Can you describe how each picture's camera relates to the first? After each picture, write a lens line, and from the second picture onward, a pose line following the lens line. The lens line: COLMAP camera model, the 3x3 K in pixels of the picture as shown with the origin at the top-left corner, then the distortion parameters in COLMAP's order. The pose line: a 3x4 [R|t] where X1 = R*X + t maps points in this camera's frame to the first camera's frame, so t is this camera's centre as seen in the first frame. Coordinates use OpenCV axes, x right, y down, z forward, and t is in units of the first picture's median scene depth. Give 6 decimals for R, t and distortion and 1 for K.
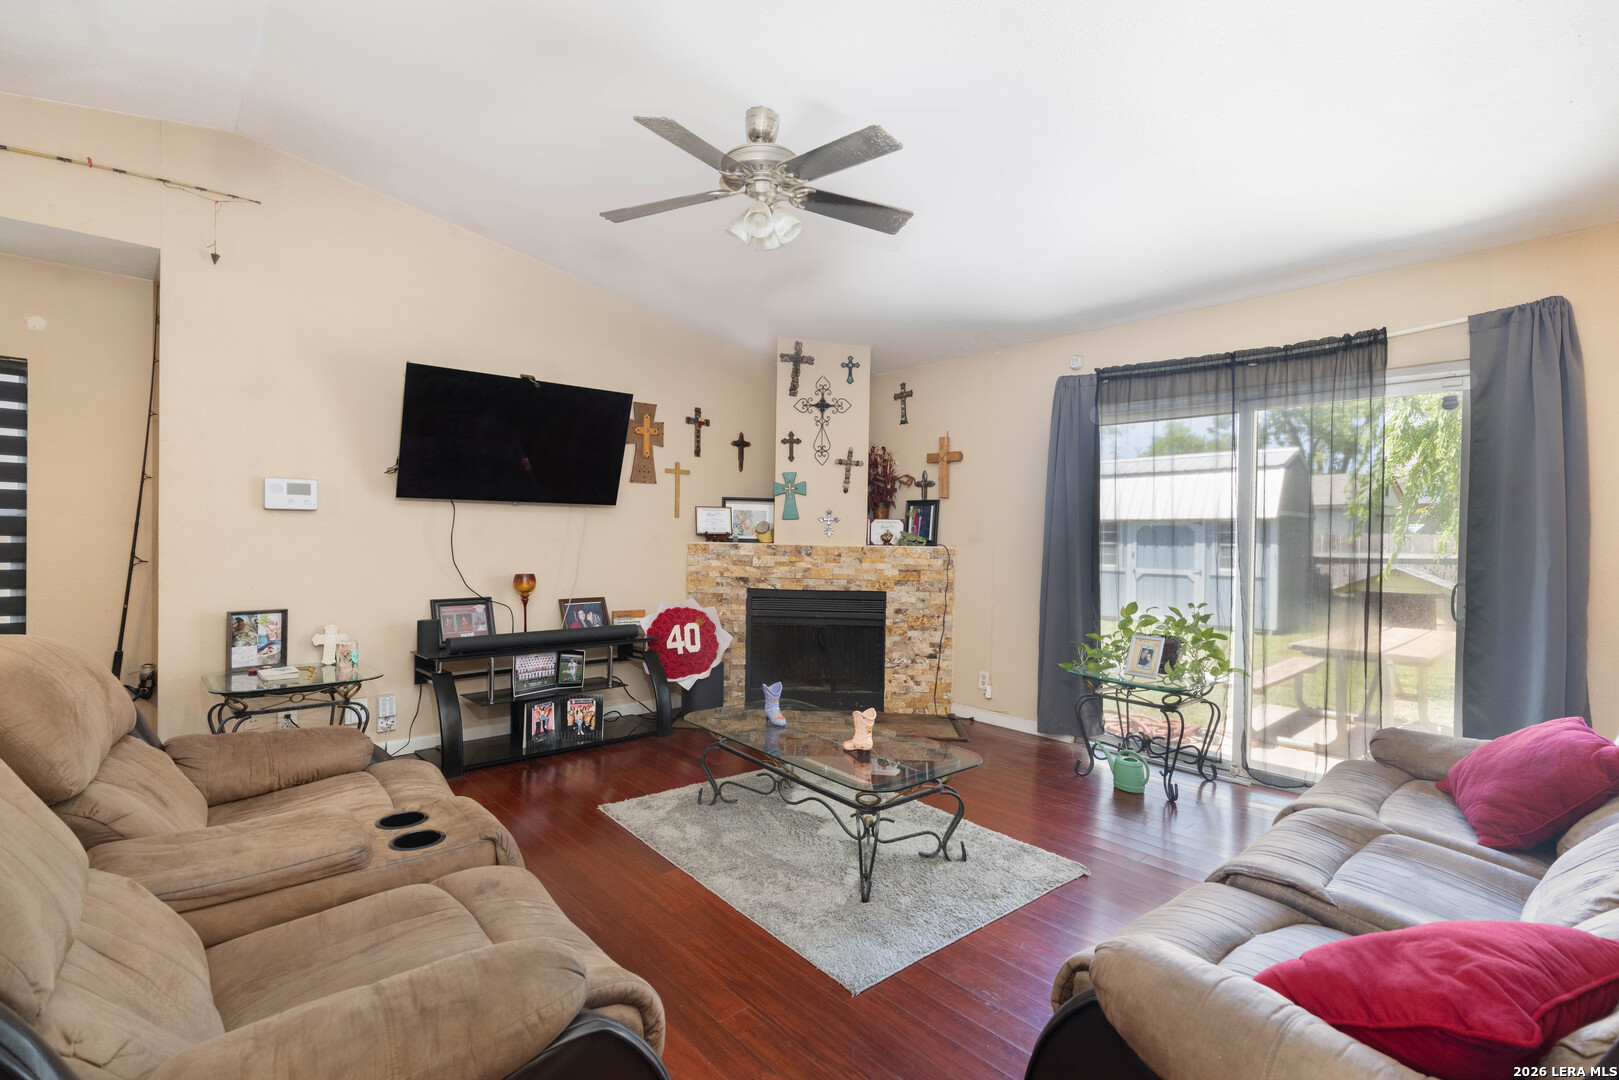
lens RADIAL K [[736.9, 0, 802.8], [0, 736.9, 542.8], [0, 0, 1]] dist [-0.004822, 0.001251]
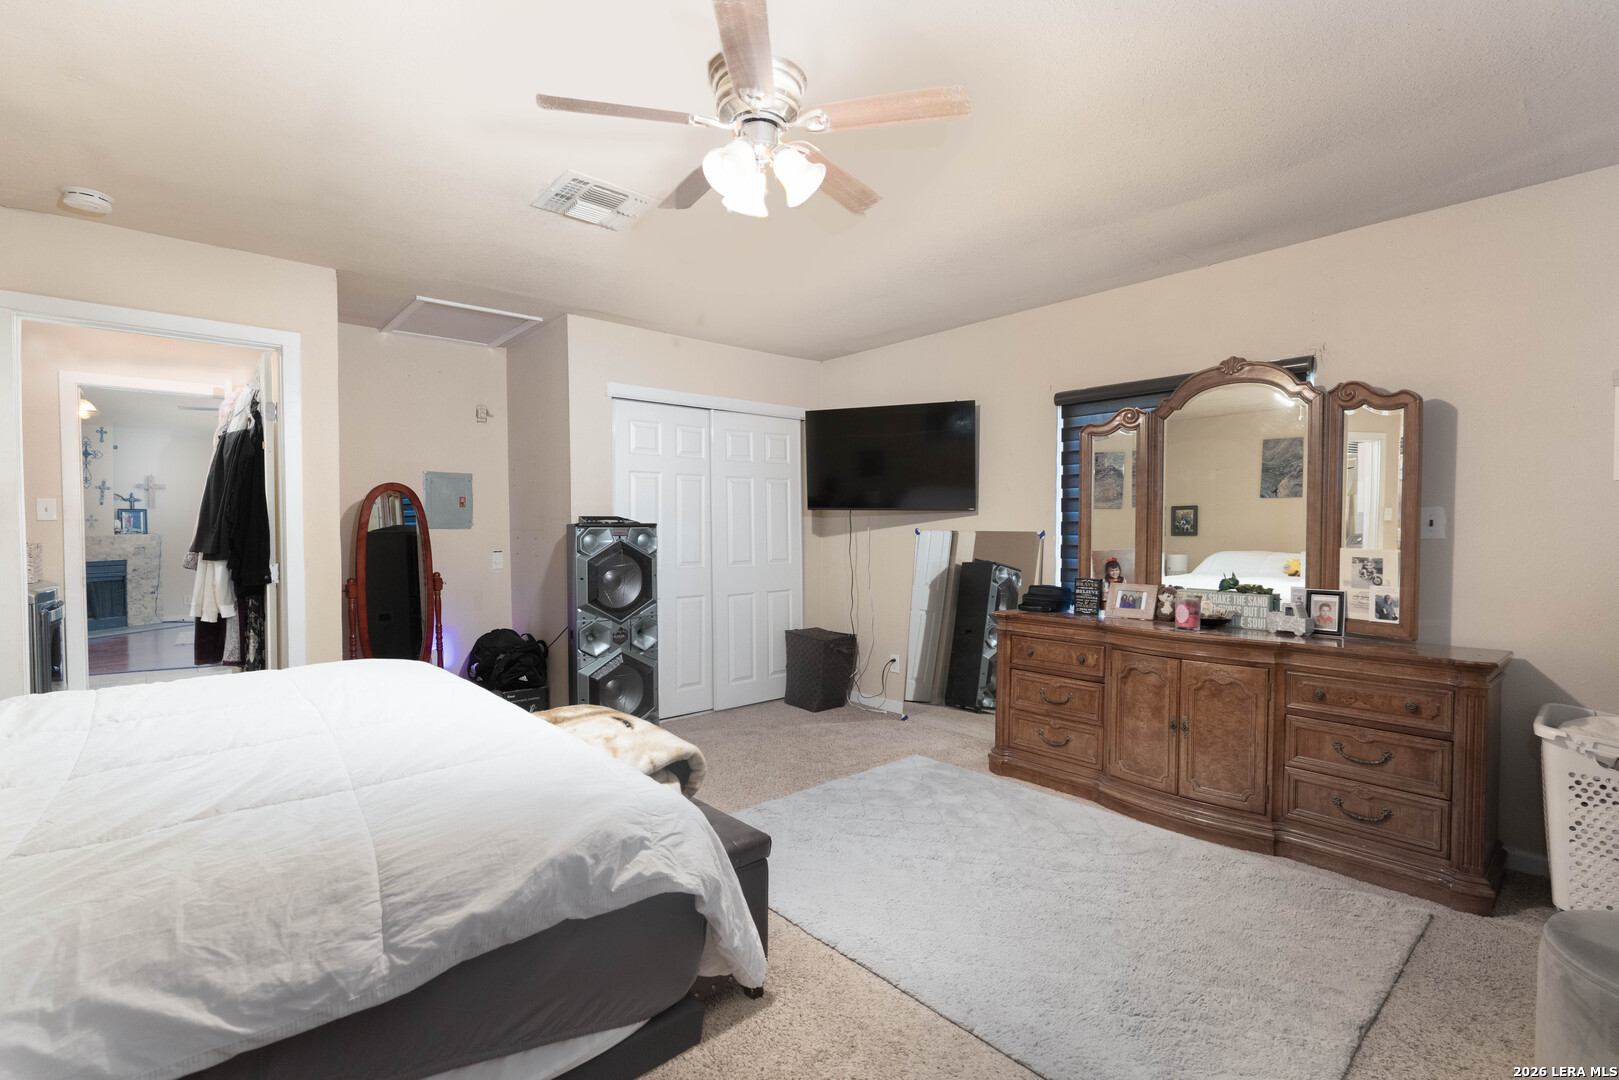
lens RADIAL K [[736.9, 0, 815.9], [0, 736.9, 544.8], [0, 0, 1]] dist [-0.004822, 0.001251]
pose [[-0.001500, -0.042407, 0.999099, -1.689260], [0.010081, 0.999049, 0.042420, -0.030502], [-0.999948, 0.010135, -0.001071, -0.689308]]
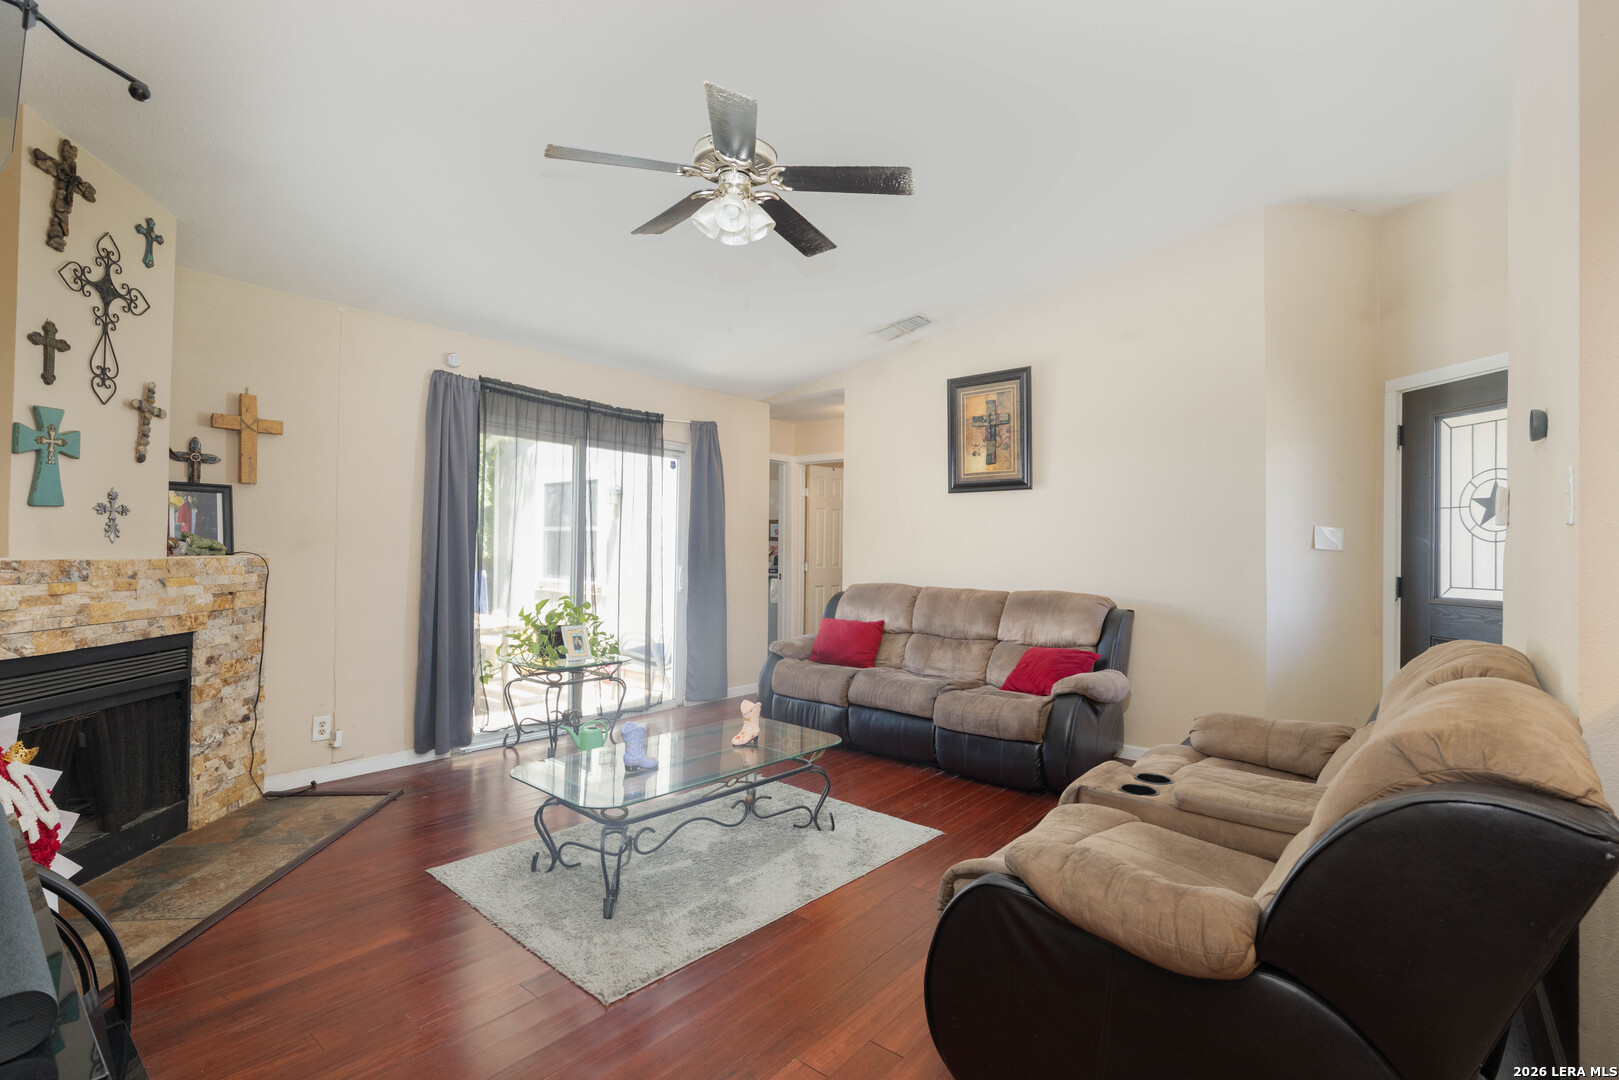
lens RADIAL K [[736.9, 0, 818.6], [0, 736.9, 542.6], [0, 0, 1]] dist [-0.004822, 0.001251]
pose [[-0.157479, -0.008939, 0.987482, -0.566953], [-0.003135, 0.999959, 0.008552, -0.014052], [-0.987517, -0.001749, -0.157501, 0.586653]]
